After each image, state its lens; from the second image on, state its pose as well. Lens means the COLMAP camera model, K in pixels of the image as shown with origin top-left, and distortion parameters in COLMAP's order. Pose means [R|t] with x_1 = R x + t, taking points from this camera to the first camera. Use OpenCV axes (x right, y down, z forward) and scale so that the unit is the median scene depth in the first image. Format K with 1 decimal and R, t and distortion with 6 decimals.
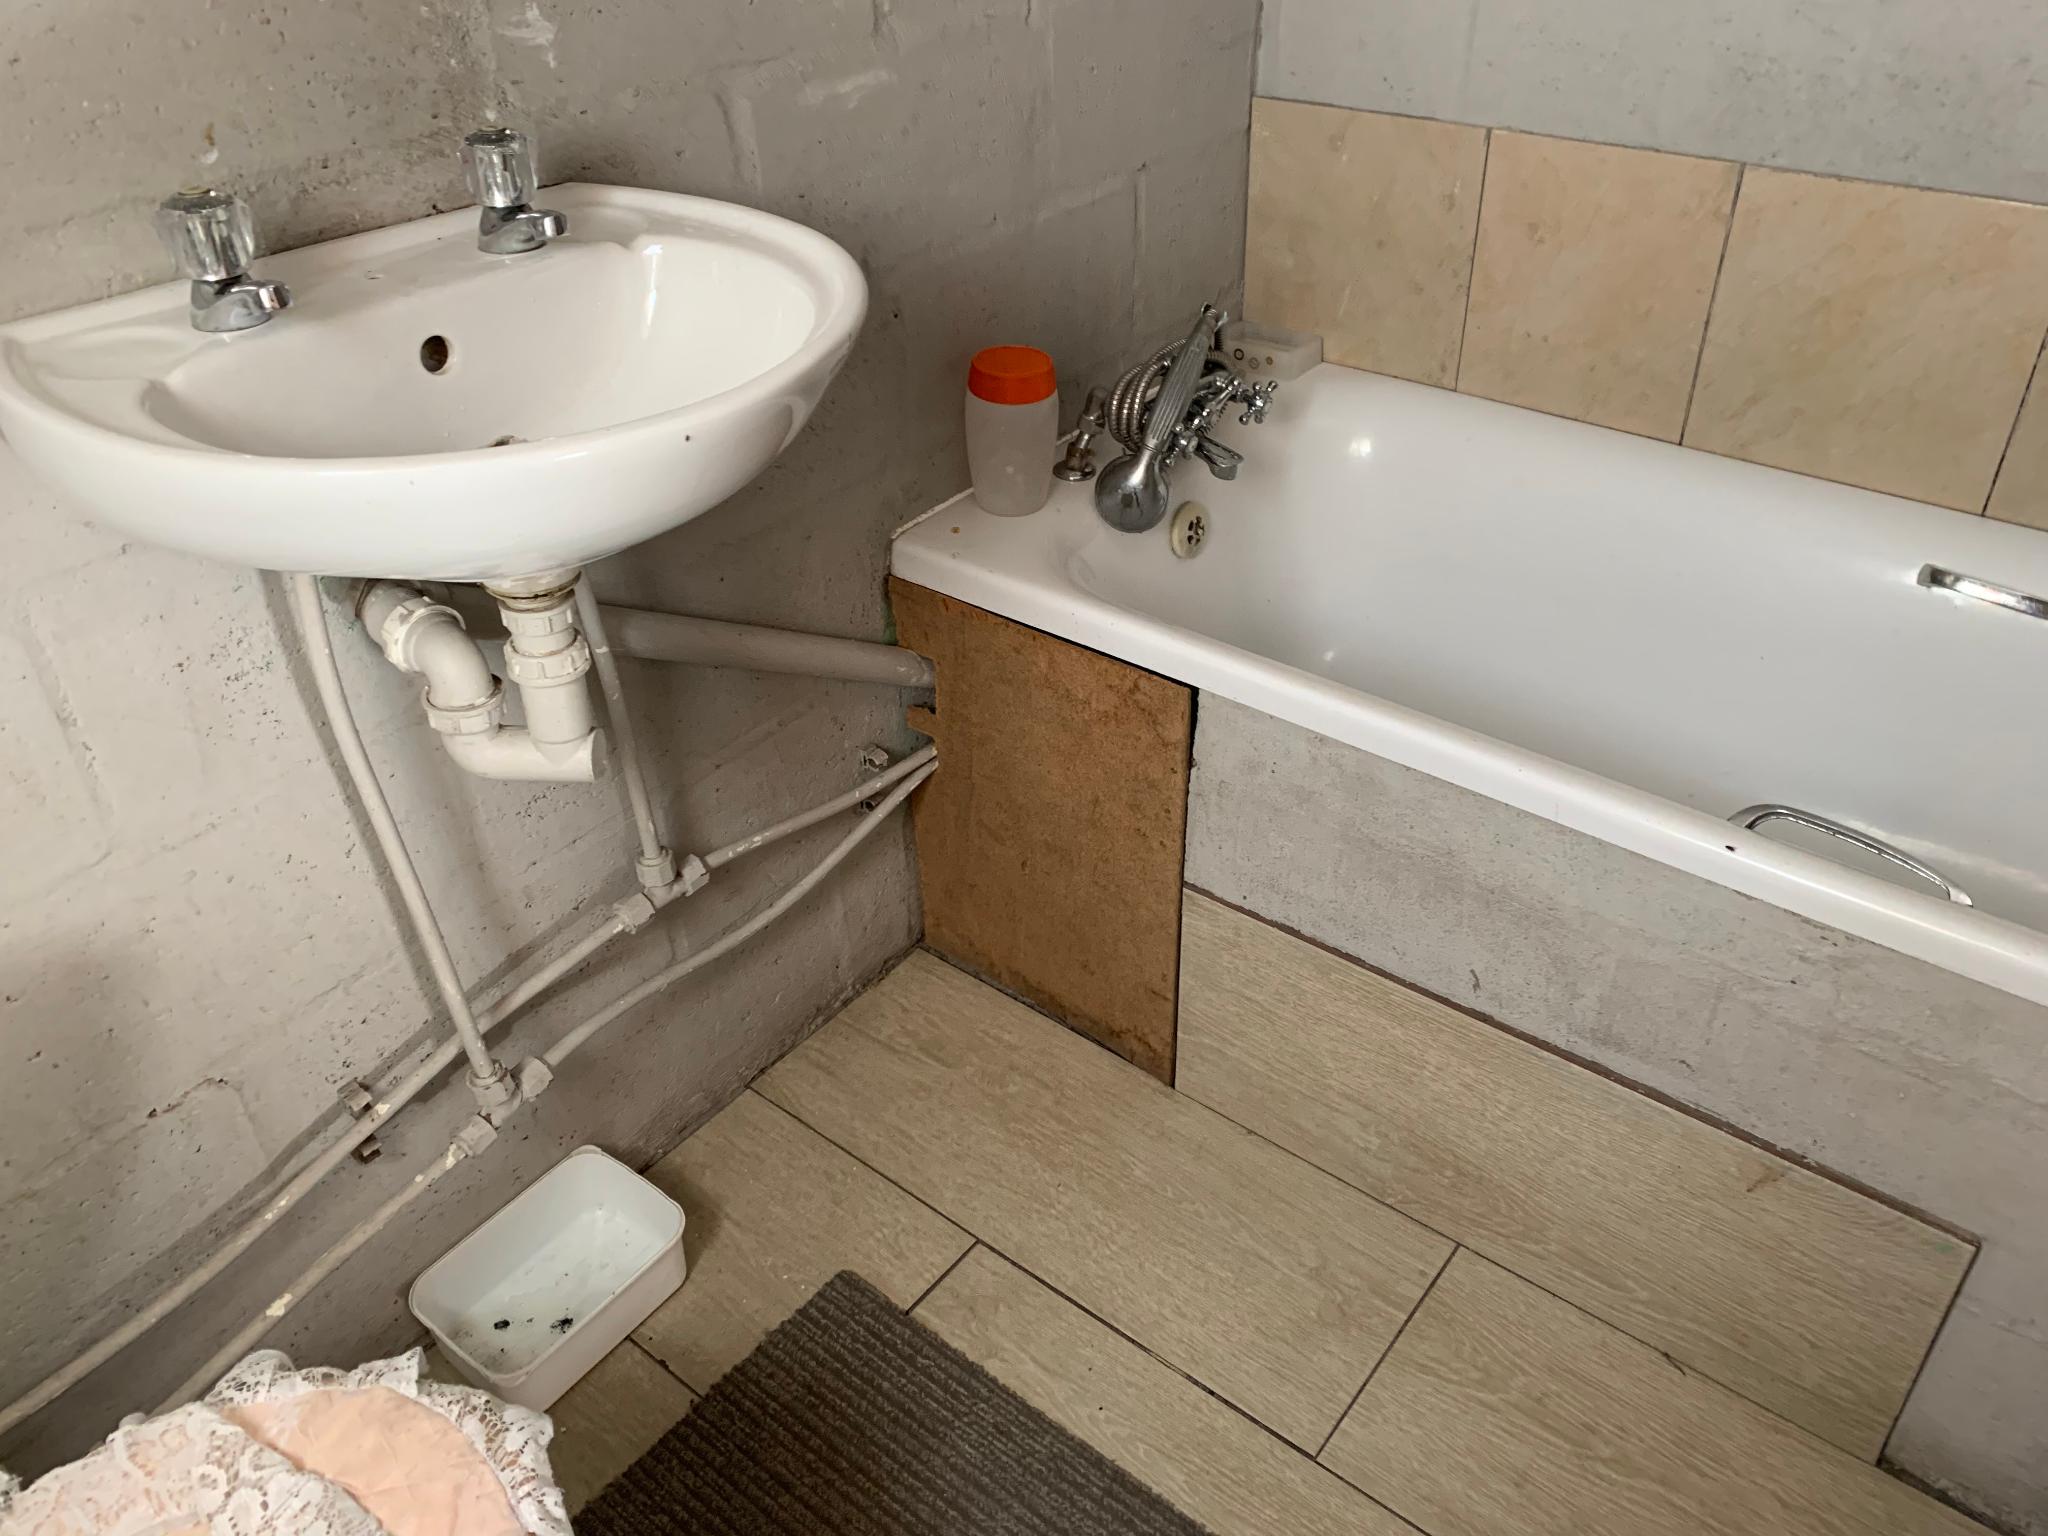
lens RADIAL K [[1568.1, 0, 1086.4], [0, 1568.1, 767.0], [0, 0, 1]] dist [0.090929, -0.155558]
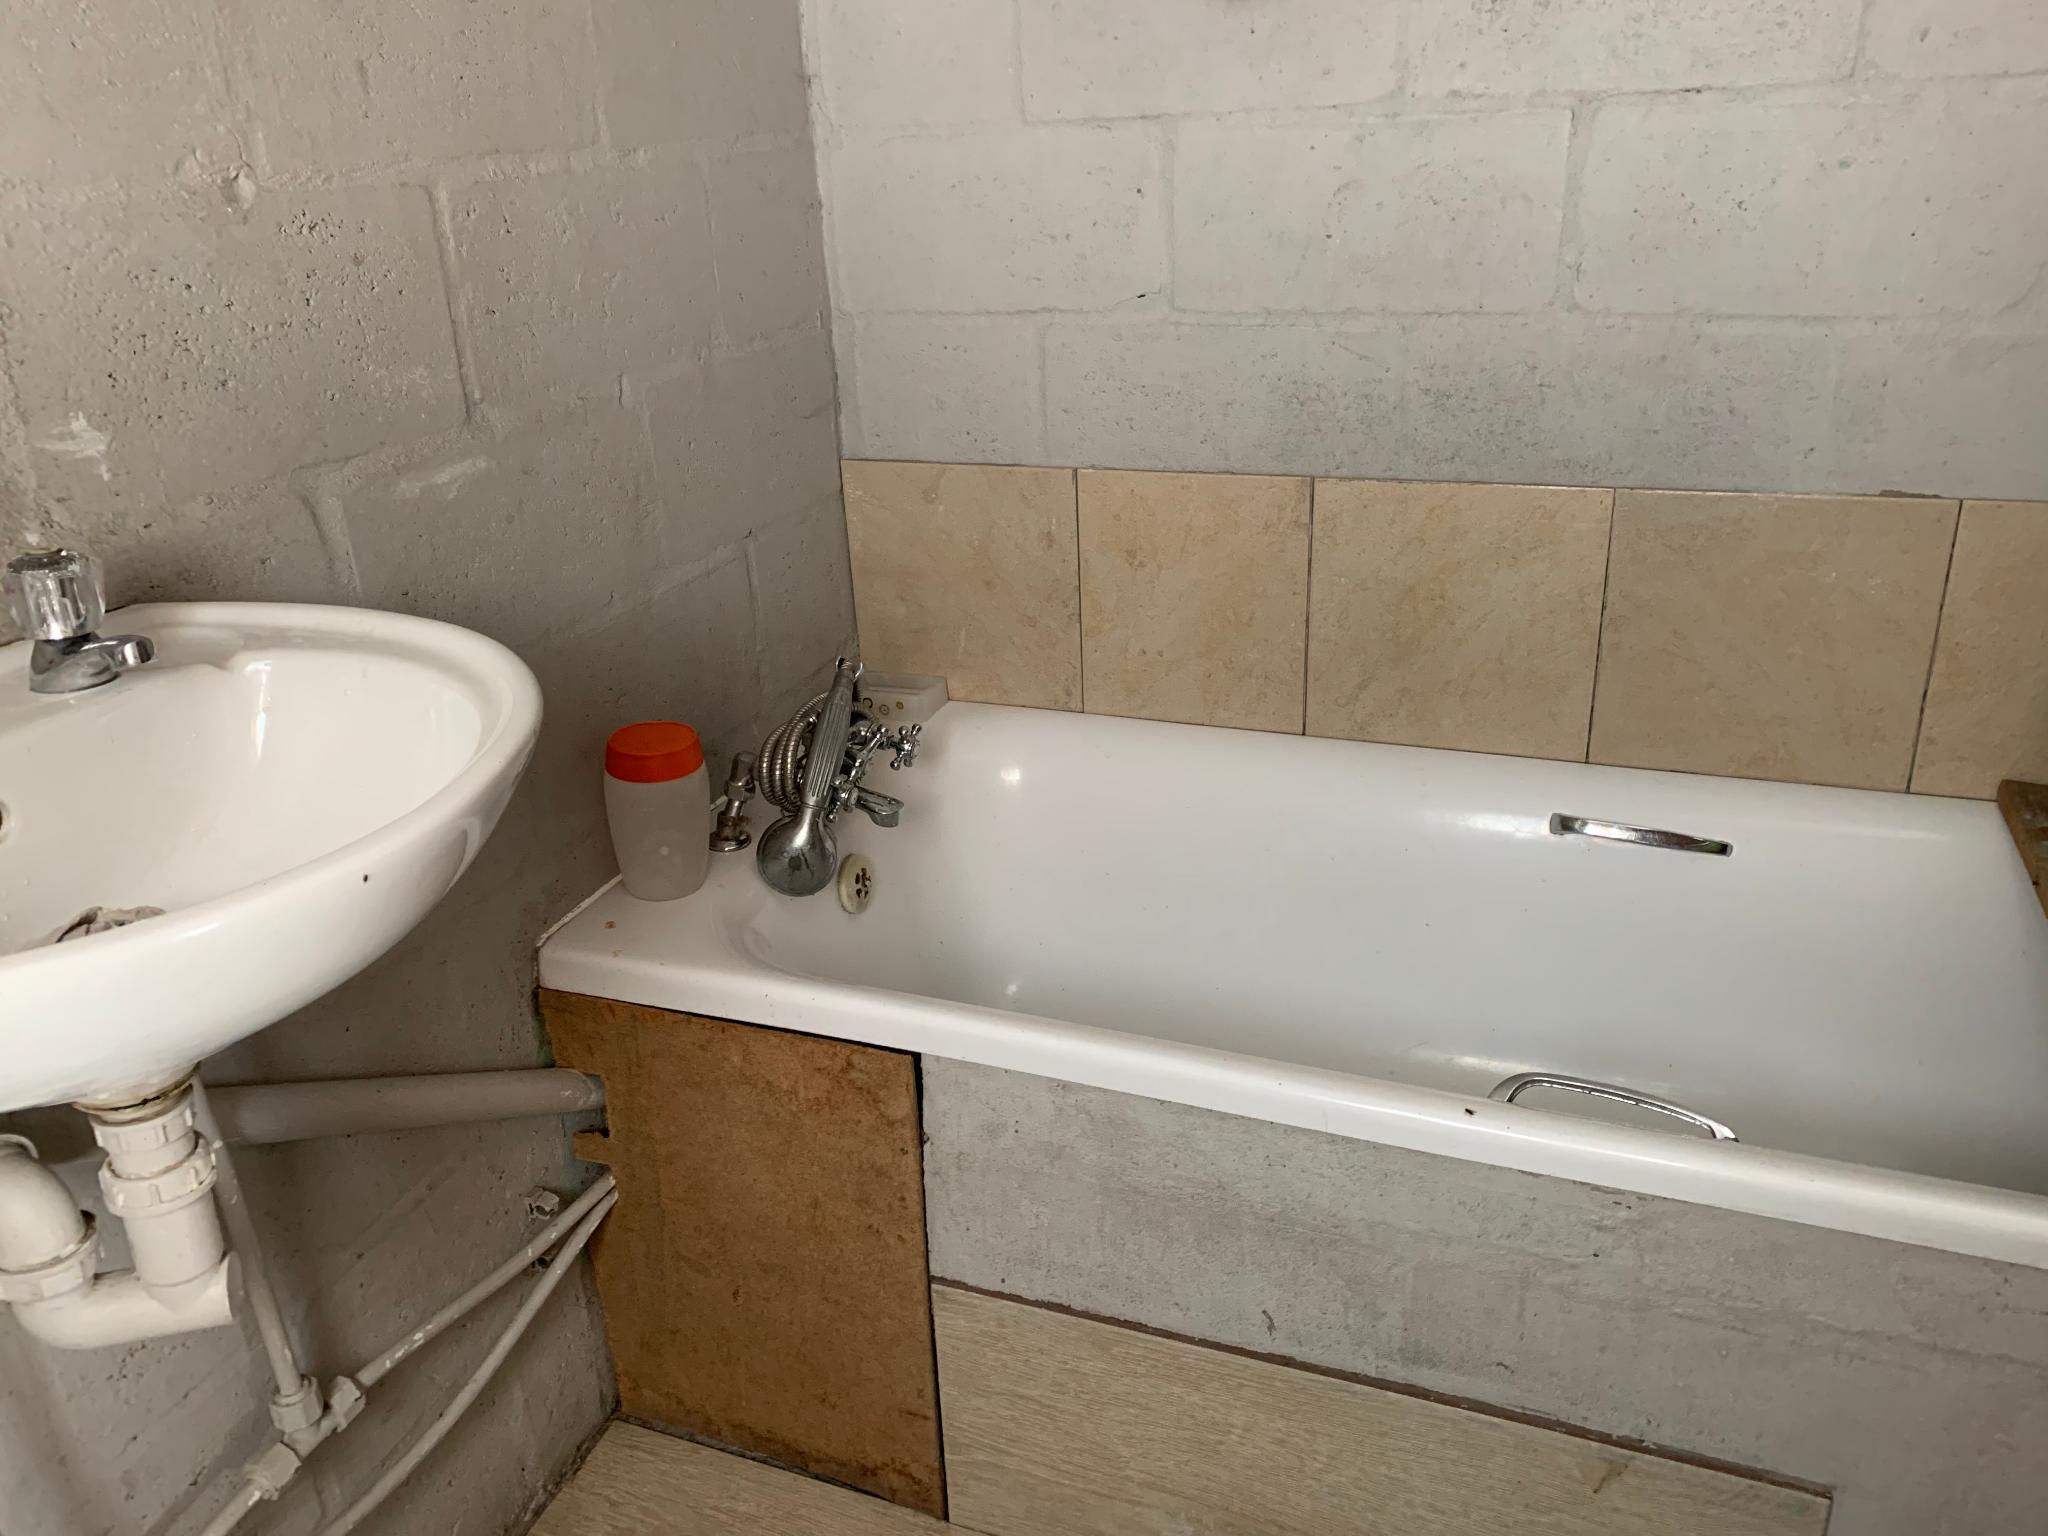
lens RADIAL K [[1551.8, 0, 1020.5], [0, 1551.8, 770.6], [0, 0, 1]] dist [0.046771, -0.057142]
pose [[0.959485, -0.133982, 0.247867, -0.071641], [0.183158, 0.965068, -0.187341, -0.028970], [-0.214108, 0.225150, 0.950508, 0.092856]]
